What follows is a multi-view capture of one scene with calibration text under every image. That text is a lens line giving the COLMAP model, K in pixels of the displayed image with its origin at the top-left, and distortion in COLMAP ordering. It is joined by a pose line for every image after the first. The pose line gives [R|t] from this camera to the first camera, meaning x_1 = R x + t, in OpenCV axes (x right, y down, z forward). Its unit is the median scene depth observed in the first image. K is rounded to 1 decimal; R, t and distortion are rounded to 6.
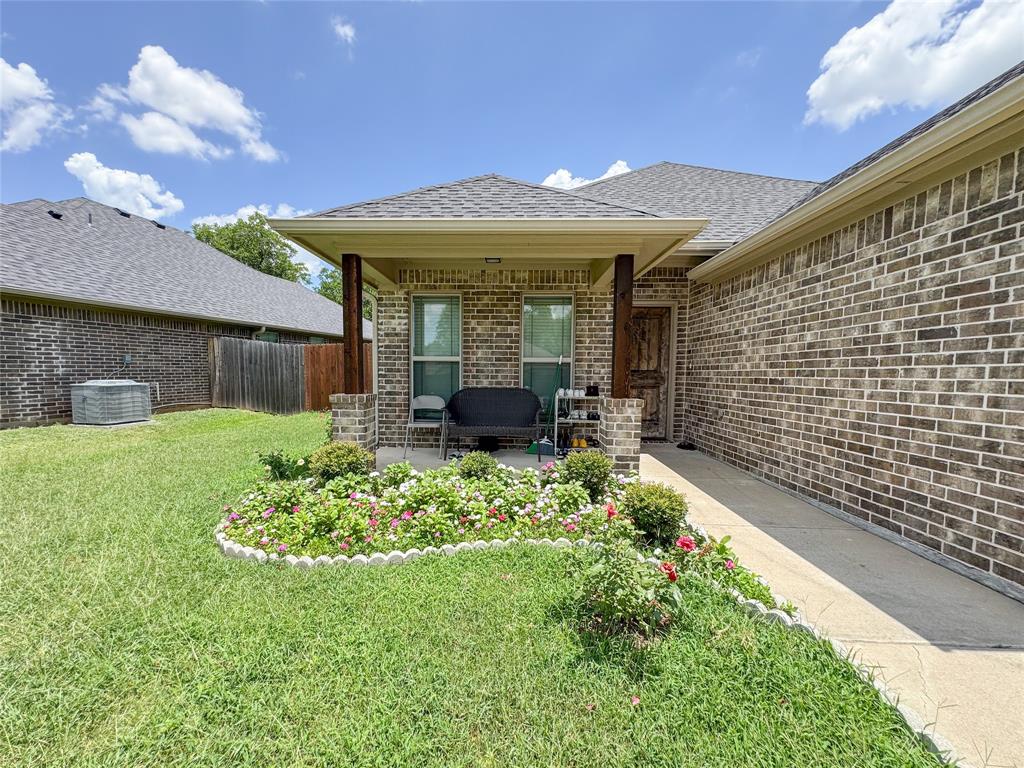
lens RADIAL K [[419.2, 0, 497.1], [0, 419.2, 402.0], [0, 0, 1]] dist [-0.003570, 0.000374]
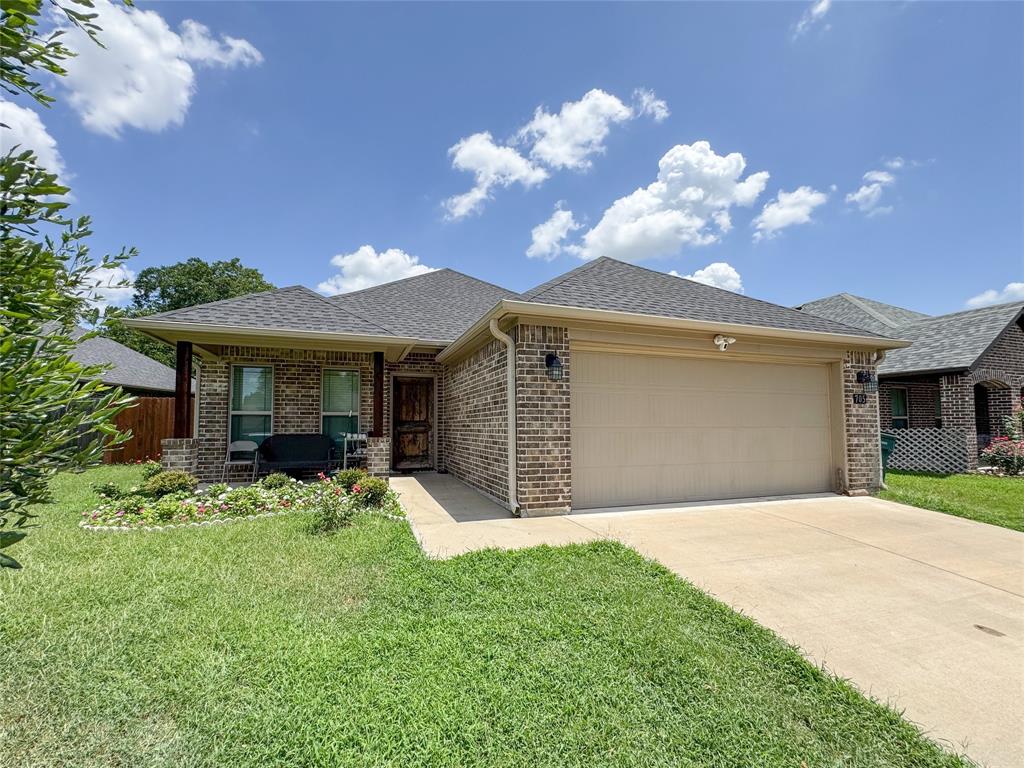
lens RADIAL K [[419.2, 0, 491.9], [0, 419.2, 402.4], [0, 0, 1]] dist [-0.003570, 0.000374]
pose [[0.935370, 0.006358, 0.353614, 0.105346], [0.036663, 0.992709, -0.114828, 0.047025], [-0.351766, 0.120371, 0.928316, -0.540121]]
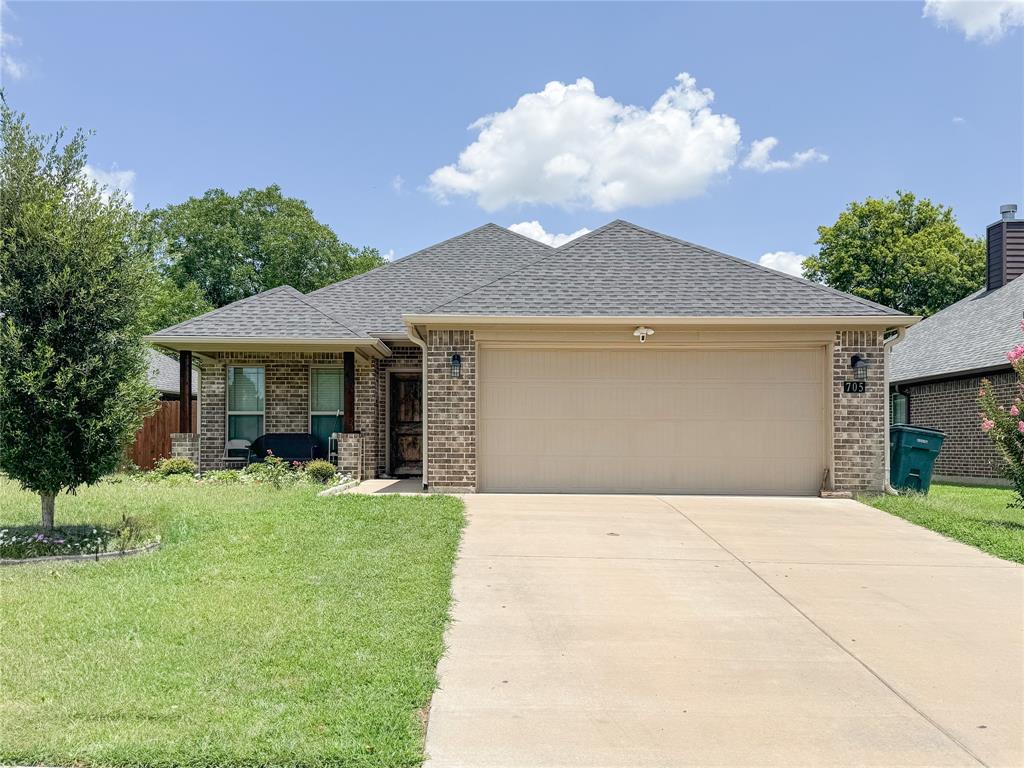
lens RADIAL K [[802.3, 0, 498.1], [0, 802.3, 430.3], [0, 0, 1]] dist [0.049529, -0.011608]
pose [[0.997234, -0.009162, 0.073766, 0.525380], [0.016137, 0.995392, -0.094518, 0.234094], [-0.072560, 0.095447, 0.992786, -1.813434]]
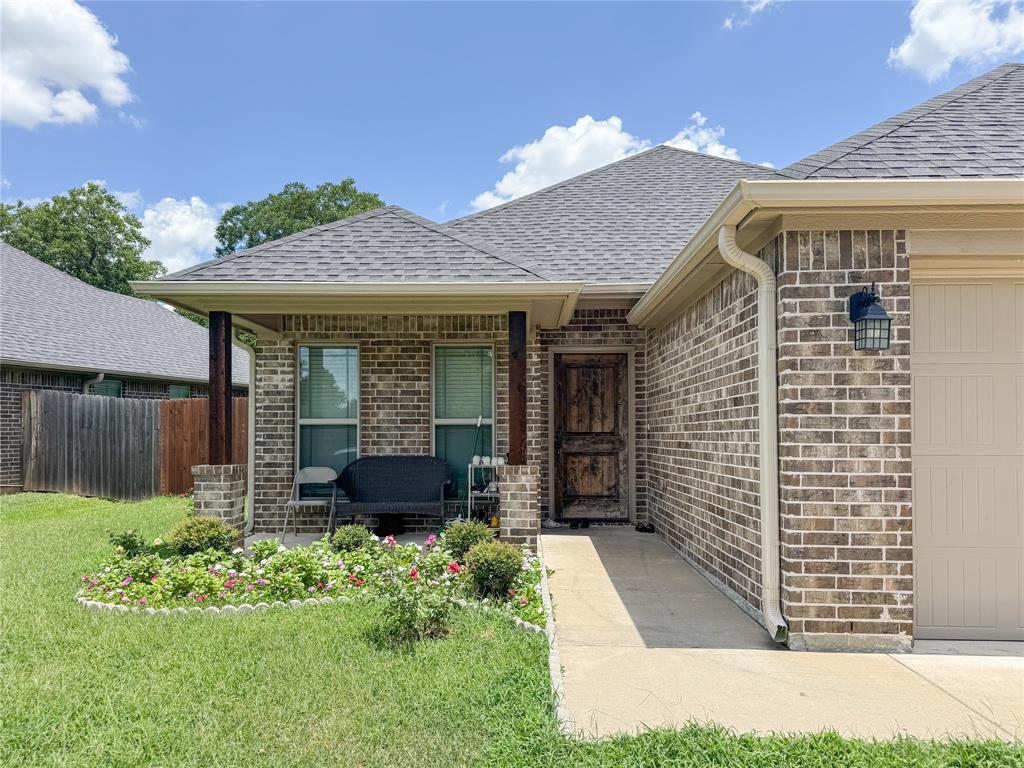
lens RADIAL K [[715.8, 0, 497.0], [0, 715.8, 421.9], [0, 0, 1]] dist [0.067773, -0.070962]
pose [[0.999903, -0.011274, 0.008181, 0.189637], [0.011936, 0.996234, -0.085880, 0.022810], [-0.007182, 0.085969, 0.996272, -0.435437]]
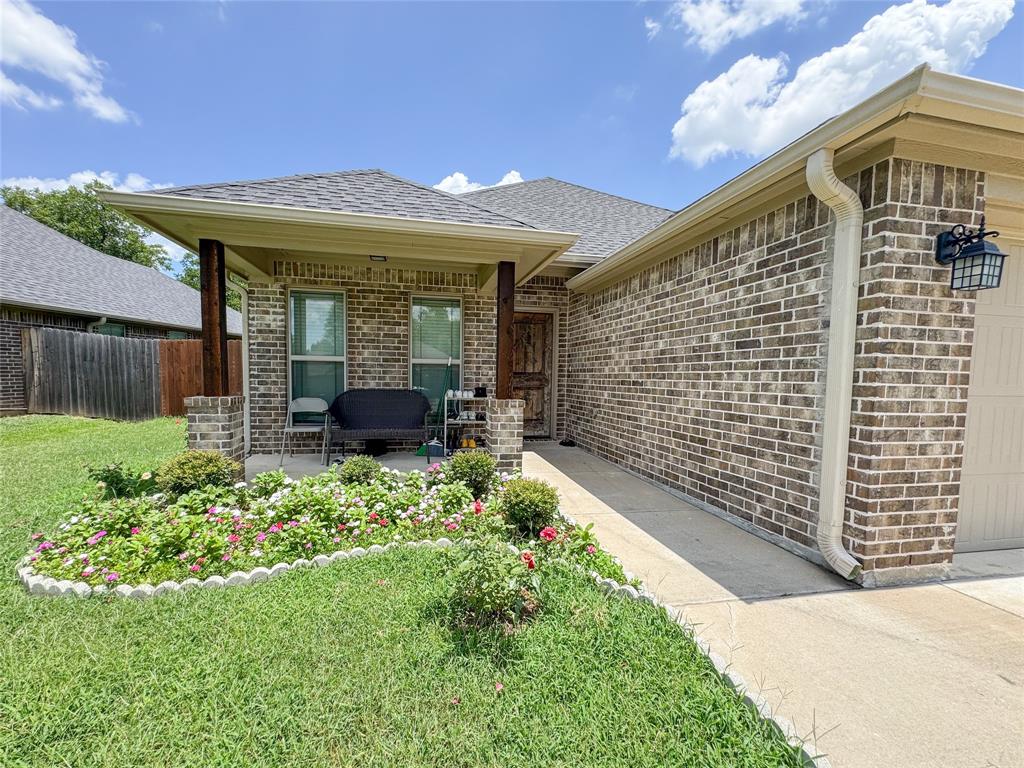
lens RADIAL K [[419.2, 0, 496.3], [0, 419.2, 402.0], [0, 0, 1]] dist [-0.003570, 0.000374]
pose [[0.971644, -0.009250, 0.236266, 0.022632], [0.009826, 0.999951, -0.001260, -0.000451], [-0.236243, 0.003545, 0.971688, -0.006914]]
